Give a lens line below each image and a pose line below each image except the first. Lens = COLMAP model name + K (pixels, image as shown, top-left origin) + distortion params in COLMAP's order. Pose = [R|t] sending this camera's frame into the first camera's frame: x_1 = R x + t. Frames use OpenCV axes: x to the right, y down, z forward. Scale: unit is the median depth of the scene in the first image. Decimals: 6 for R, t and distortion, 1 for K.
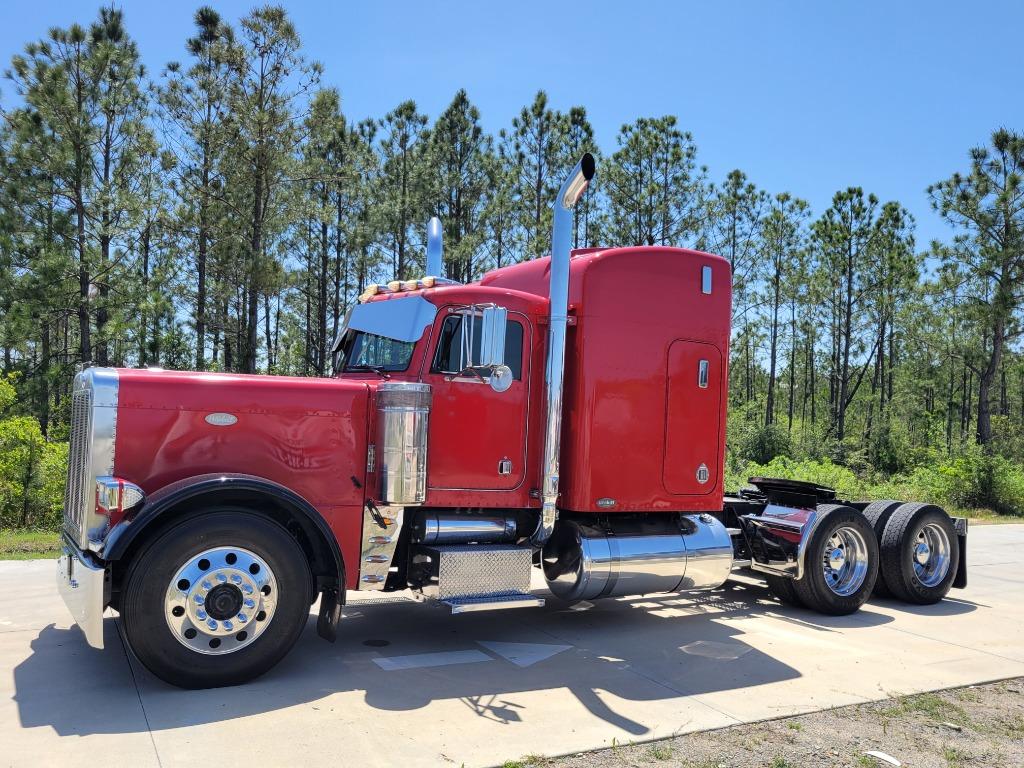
lens RADIAL K [[876.1, 0, 514.0], [0, 876.1, 384.2], [0, 0, 1]] dist [0.016899, 0.023285]
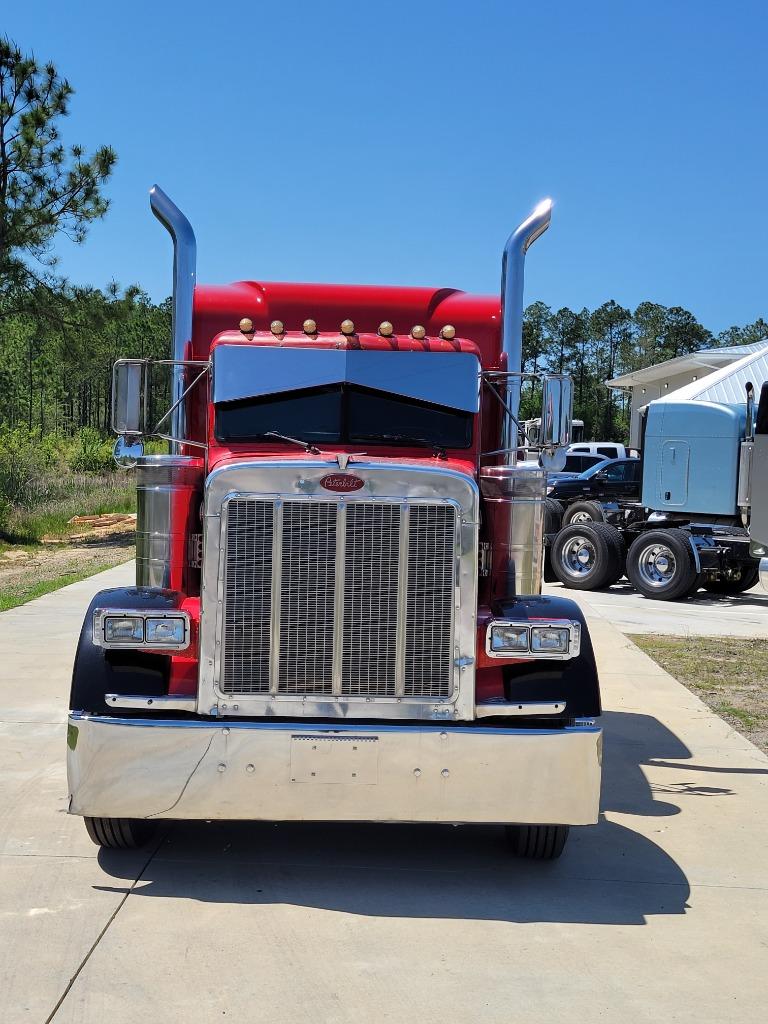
lens RADIAL K [[1303.2, 0, 375.5], [0, 1303.2, 512.5], [0, 0, 1]] dist [0.046941, 0.000000]
pose [[0.522367, -0.056488, 0.850848, -1.081420], [-0.057137, 0.993242, 0.101020, -0.065803], [-0.850805, -0.101385, 0.515609, 0.423168]]
